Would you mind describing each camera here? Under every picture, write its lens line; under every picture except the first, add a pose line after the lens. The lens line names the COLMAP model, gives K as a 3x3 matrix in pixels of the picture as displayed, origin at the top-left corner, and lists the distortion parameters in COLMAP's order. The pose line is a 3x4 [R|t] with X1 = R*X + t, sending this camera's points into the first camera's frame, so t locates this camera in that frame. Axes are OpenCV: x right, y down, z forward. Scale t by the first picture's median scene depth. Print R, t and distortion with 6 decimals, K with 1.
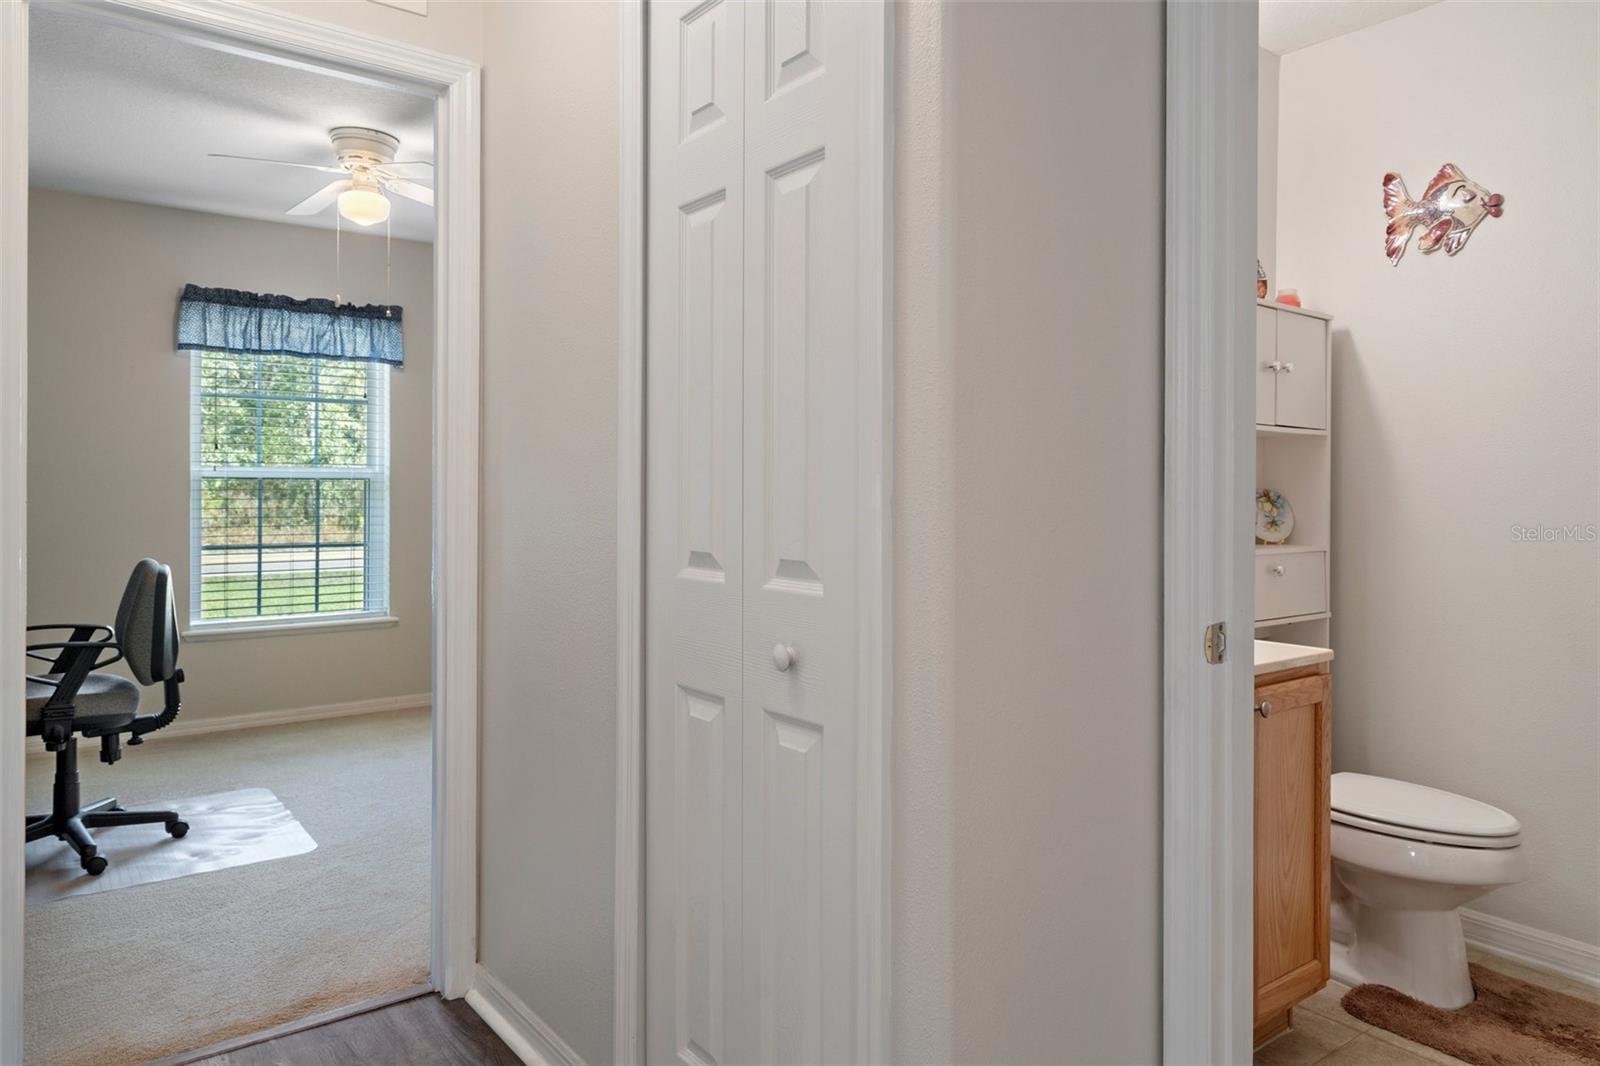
lens RADIAL K [[1017.1, 0, 782.5], [0, 1017.1, 496.2], [0, 0, 1]] dist [0.008511, -0.001624]
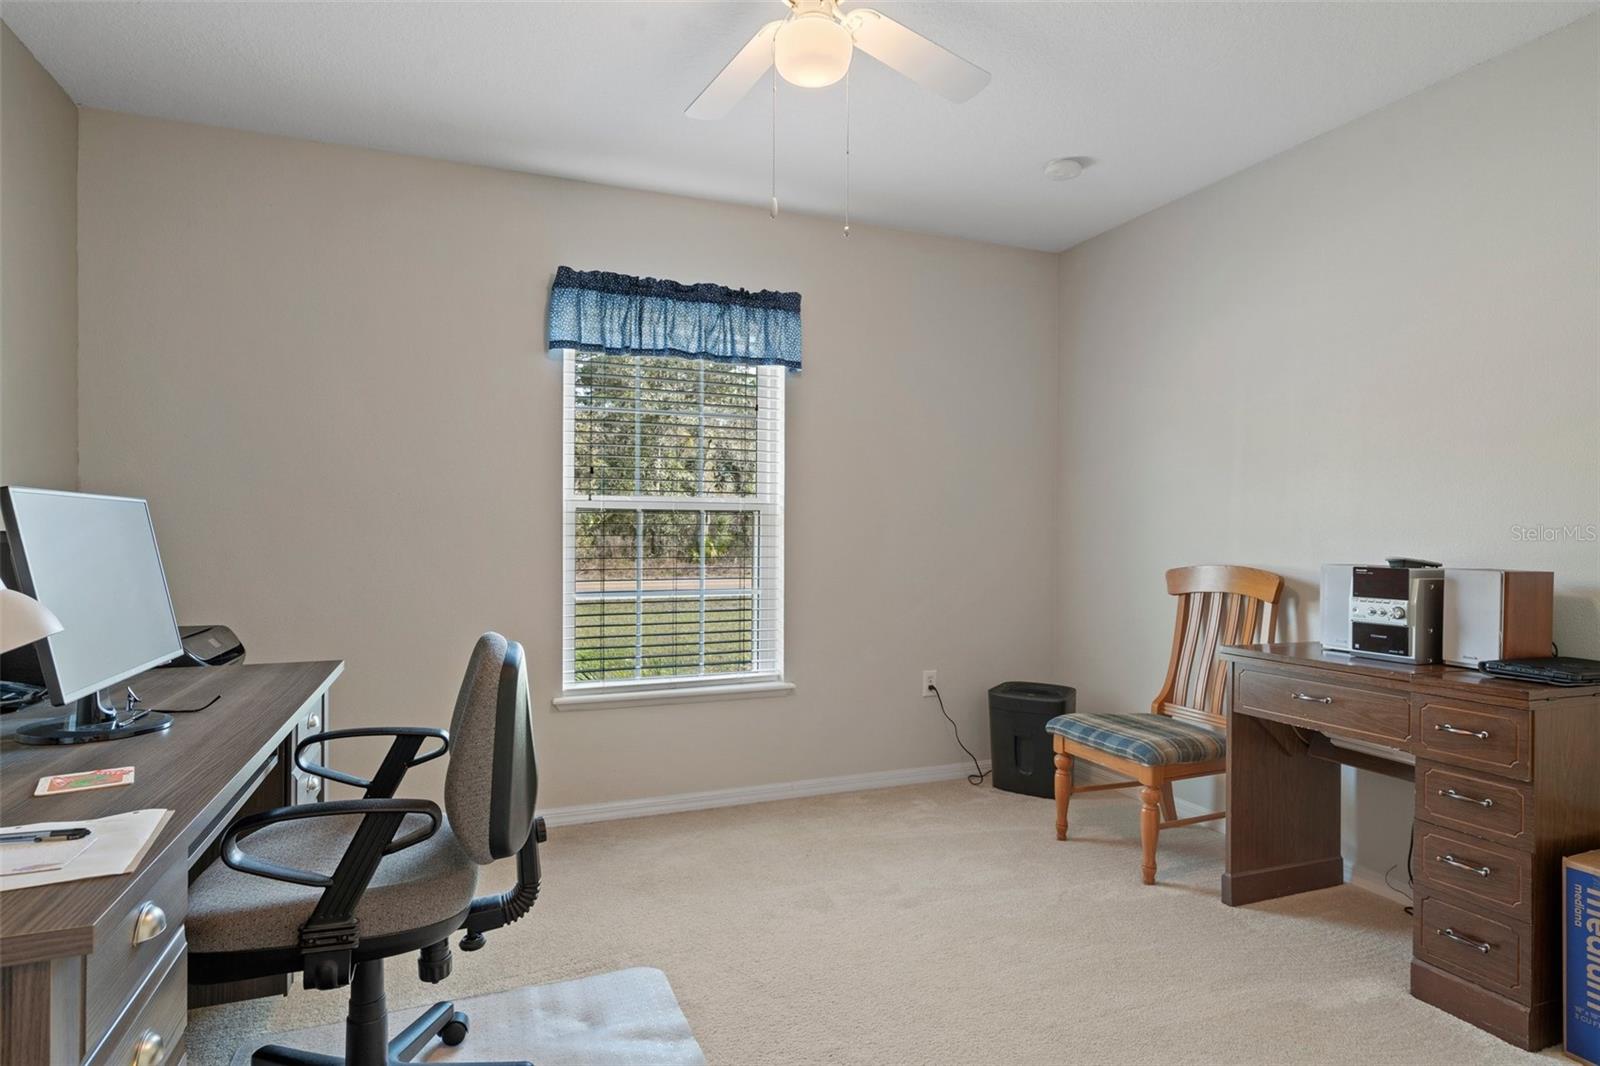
lens RADIAL K [[883.7, 0, 798.3], [0, 883.7, 533.8], [0, 0, 1]] dist [-0.003458, -0.000607]
pose [[0.963051, 0.001303, -0.269316, -0.205630], [-0.001905, 0.999996, -0.001976, 0.002889], [0.269312, 0.002416, 0.963050, 0.364295]]
